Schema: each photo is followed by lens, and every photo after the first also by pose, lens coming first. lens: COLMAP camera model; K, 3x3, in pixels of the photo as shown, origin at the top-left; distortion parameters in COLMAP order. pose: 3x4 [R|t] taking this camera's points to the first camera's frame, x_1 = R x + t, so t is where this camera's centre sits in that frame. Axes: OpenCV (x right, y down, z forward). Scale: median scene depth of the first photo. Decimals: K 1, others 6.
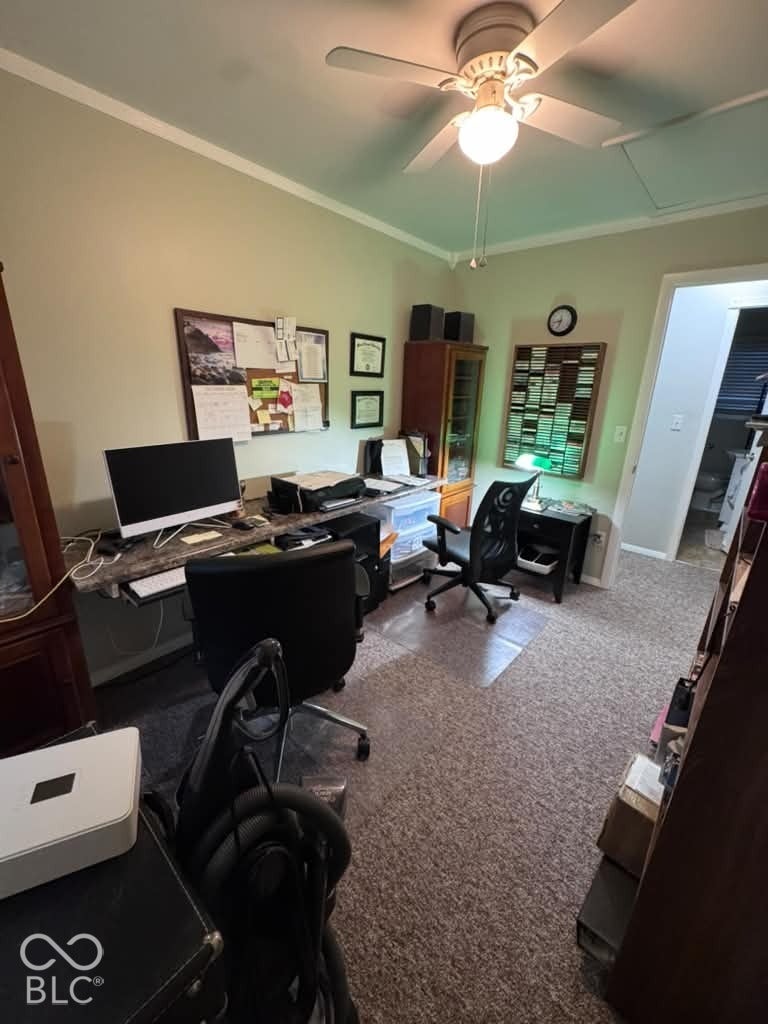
lens RADIAL K [[410.9, 0, 386.7], [0, 410.9, 511.8], [0, 0, 1]] dist [0.001038, -0.000128]
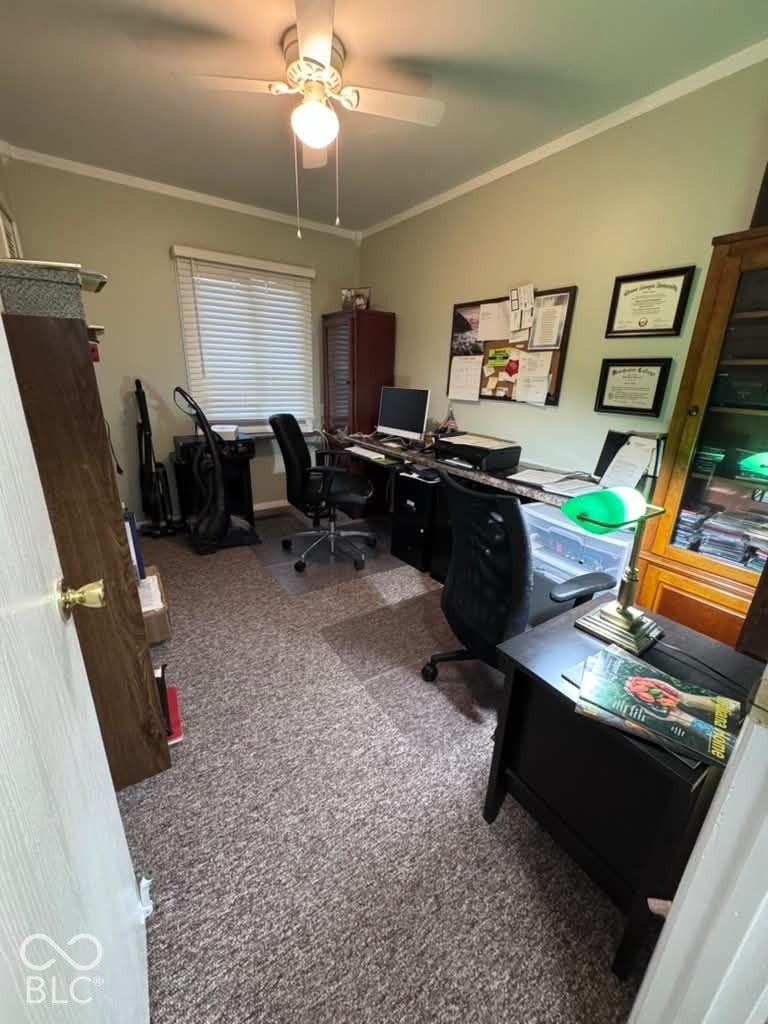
lens RADIAL K [[410.9, 0, 386.9], [0, 410.9, 511.0], [0, 0, 1]] dist [0.001038, -0.000128]
pose [[-0.254633, 0.274870, -0.927151, 0.912879], [-0.328817, 0.877017, 0.350313, -0.216946], [0.909418, 0.394065, -0.132936, 0.998434]]
